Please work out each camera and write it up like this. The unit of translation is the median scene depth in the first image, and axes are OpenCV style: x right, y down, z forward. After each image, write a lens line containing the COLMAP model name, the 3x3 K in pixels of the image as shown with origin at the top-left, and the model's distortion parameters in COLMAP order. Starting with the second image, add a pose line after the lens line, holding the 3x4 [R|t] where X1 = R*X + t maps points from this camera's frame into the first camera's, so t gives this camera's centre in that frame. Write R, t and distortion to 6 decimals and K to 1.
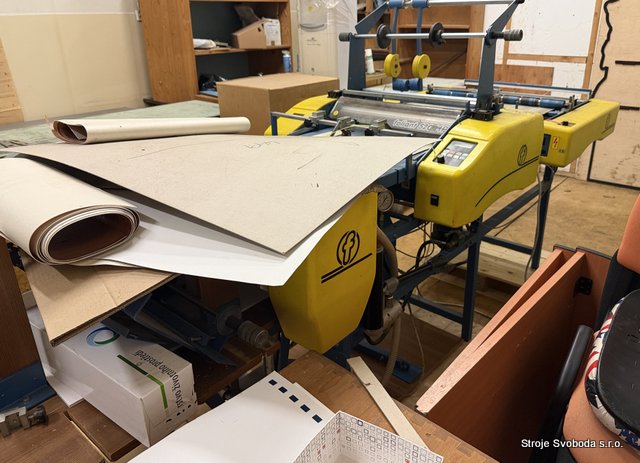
lens RADIAL K [[483.3, 0, 320.6], [0, 483.3, 231.6], [0, 0, 1]] dist [-0.025948, -0.006277]
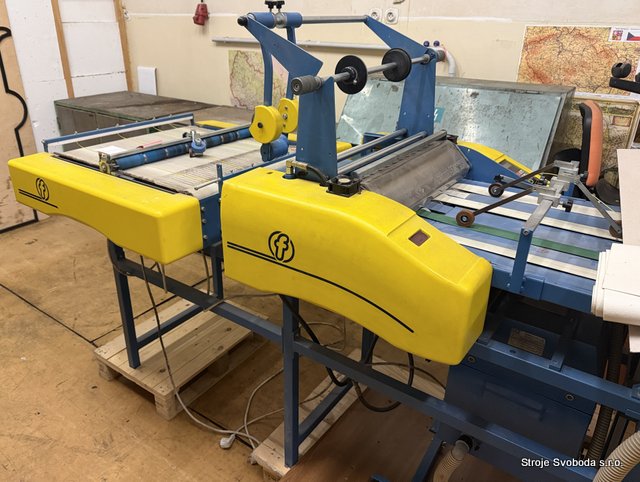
lens RADIAL K [[481.1, 0, 320.2], [0, 481.1, 236.5], [0, 0, 1]] dist [0.015115, -0.009190]
pose [[-0.080056, -0.403841, 0.911320, -0.222207], [0.412288, 0.818969, 0.399135, -0.218741], [-0.907529, 0.407680, 0.100935, 0.460575]]
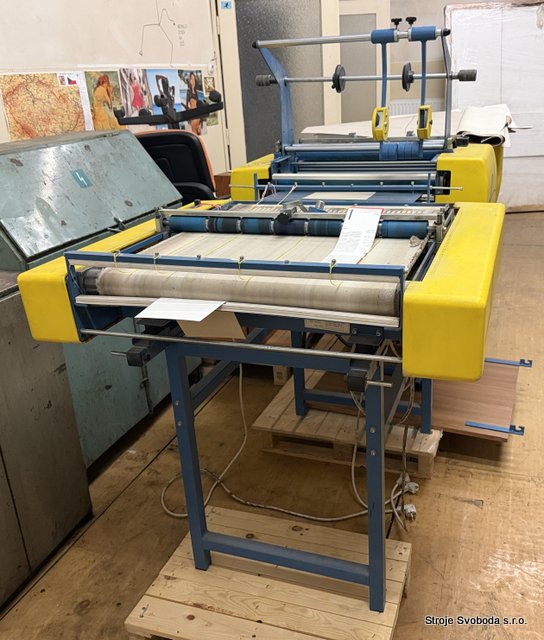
lens RADIAL K [[646.0, 0, 274.0], [0, 646.0, 321.0], [0, 0, 1]] dist [0.051363, 0.000000]
pose [[-0.939321, 0.188517, -0.286597, 0.361774], [-0.072307, 0.707887, 0.702615, -0.399364], [0.335333, 0.680704, -0.651302, 0.879130]]
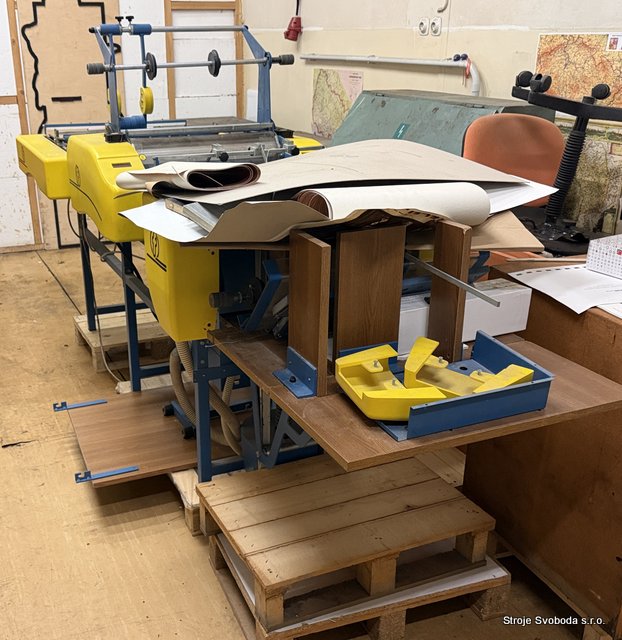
lens RADIAL K [[782.7, 0, 269.0], [0, 782.7, 350.5], [0, 0, 1]] dist [0.049418, 0.000000]
pose [[0.433190, -0.326668, 0.840020, -0.509628], [0.376336, 0.912430, 0.160755, -0.033214], [-0.818974, 0.246493, 0.518193, 0.079474]]
